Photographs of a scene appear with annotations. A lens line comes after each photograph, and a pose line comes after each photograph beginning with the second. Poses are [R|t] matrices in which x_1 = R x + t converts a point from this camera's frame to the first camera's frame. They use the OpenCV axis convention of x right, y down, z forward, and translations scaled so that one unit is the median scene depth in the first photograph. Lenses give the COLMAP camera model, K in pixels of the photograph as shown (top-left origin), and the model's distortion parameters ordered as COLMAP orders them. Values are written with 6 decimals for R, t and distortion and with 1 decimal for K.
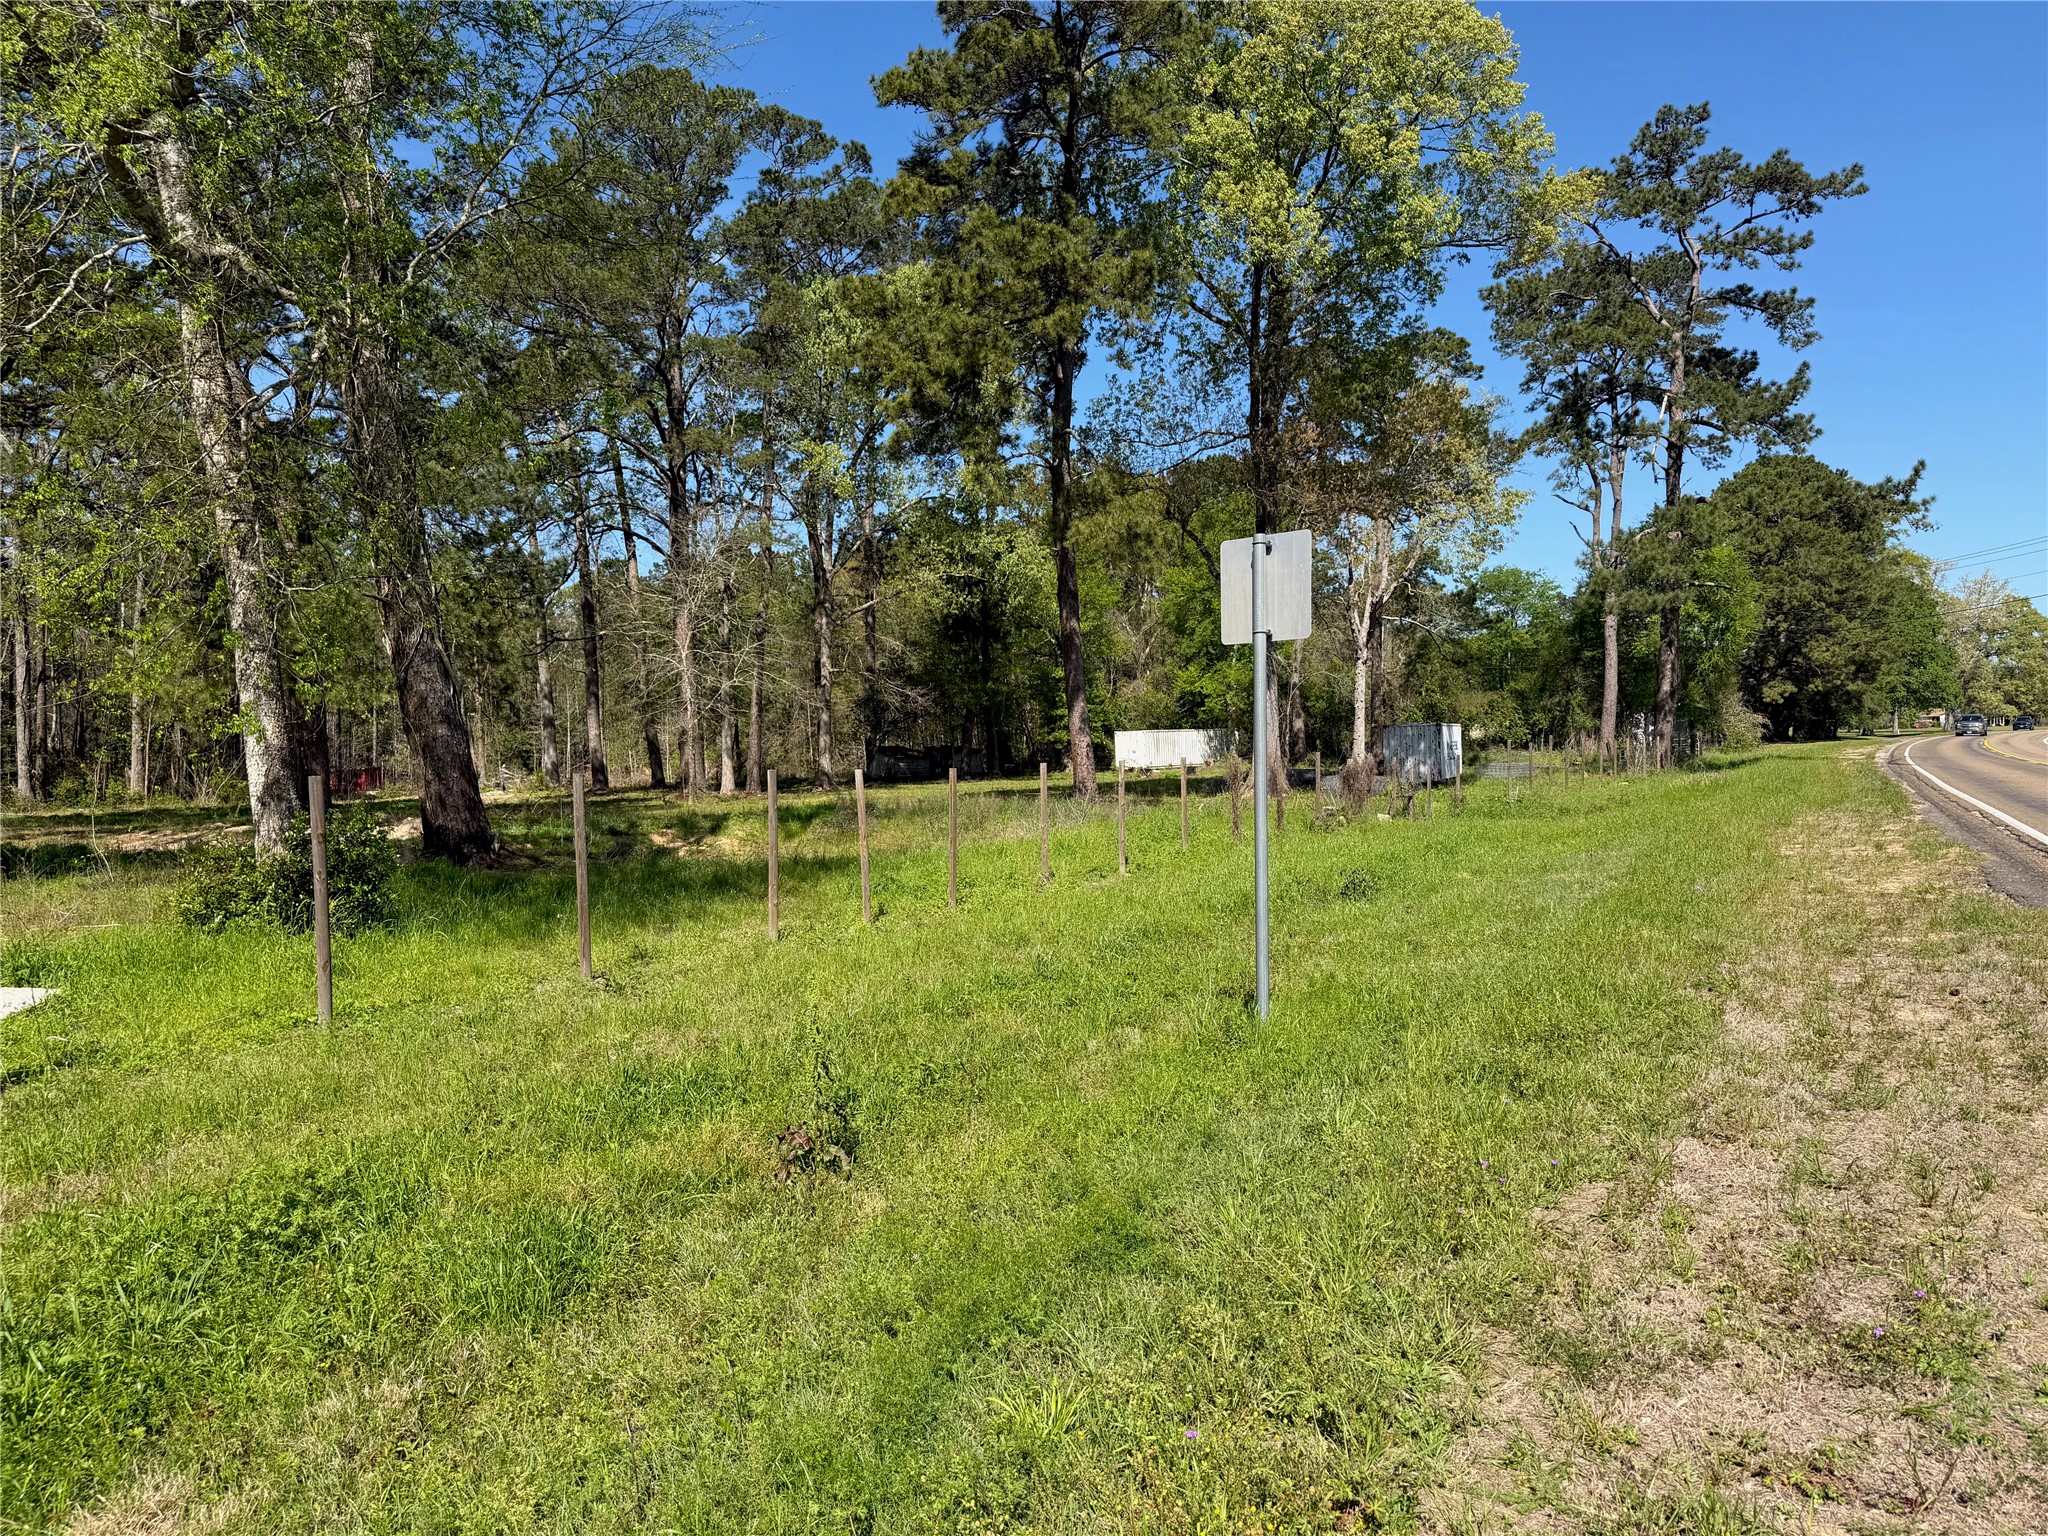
lens RADIAL K [[1415.8, 0, 1080.7], [0, 1415.8, 768.6], [0, 0, 1]] dist [-0.006459, -0.011936]
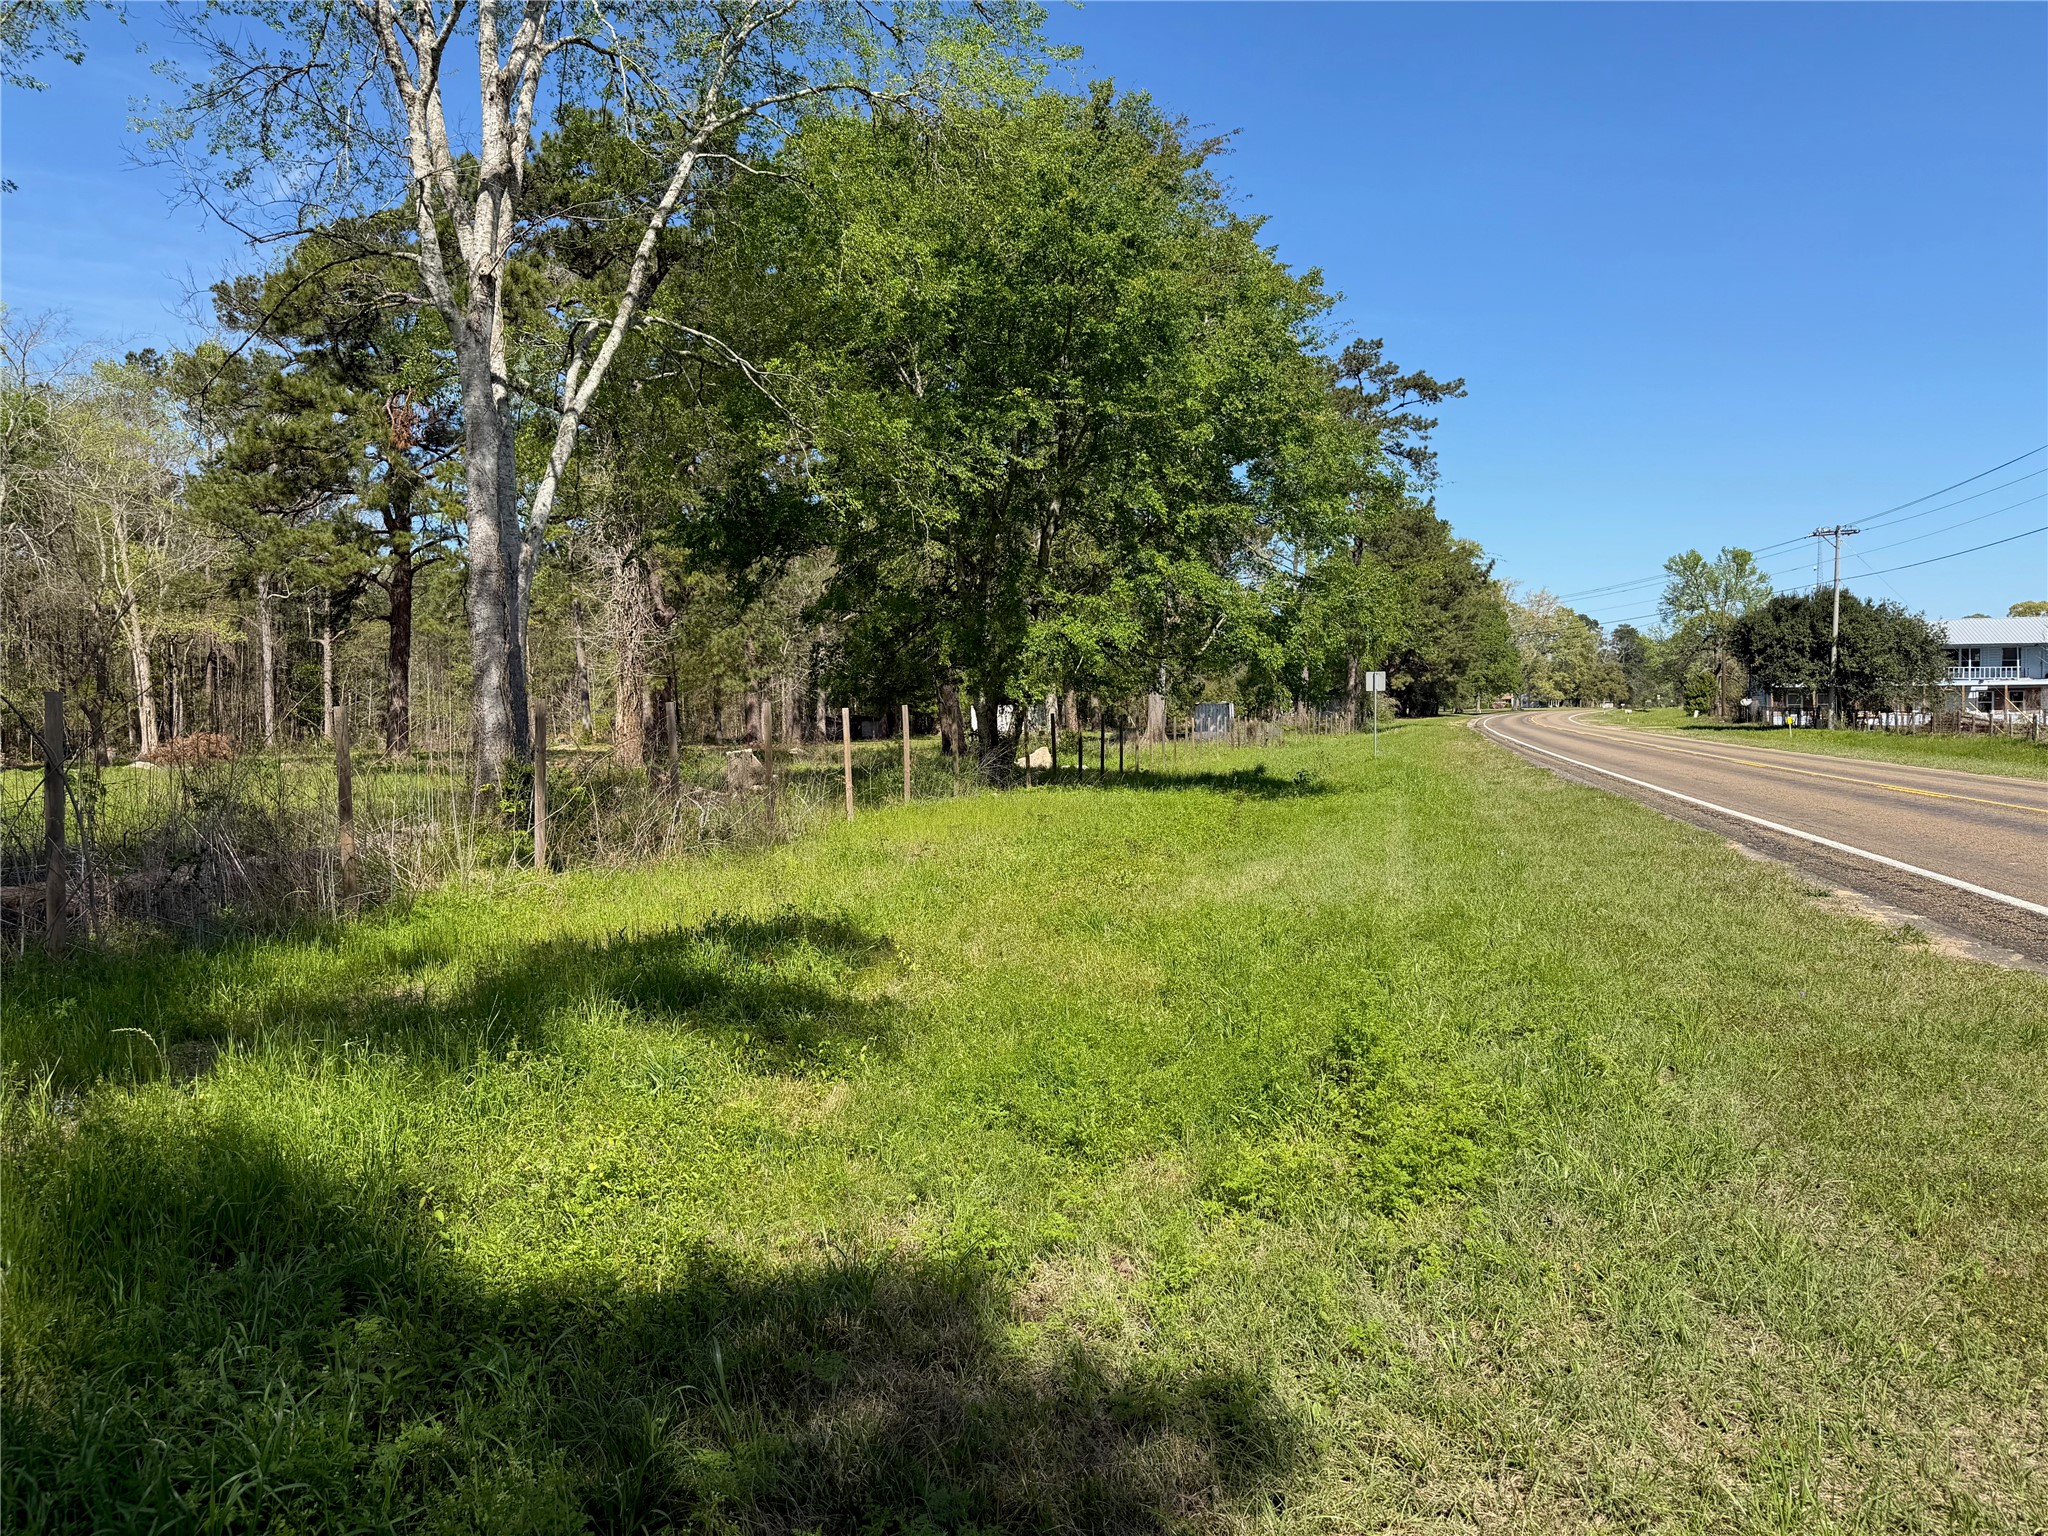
lens RADIAL K [[1415.8, 0, 1026.4], [0, 1415.8, 778.1], [0, 0, 1]] dist [-0.006459, -0.011936]
pose [[0.976926, -0.002469, 0.213563, -0.213791], [-0.002691, 0.999712, 0.023867, 0.011009], [-0.213560, -0.023891, 0.976638, -0.369533]]
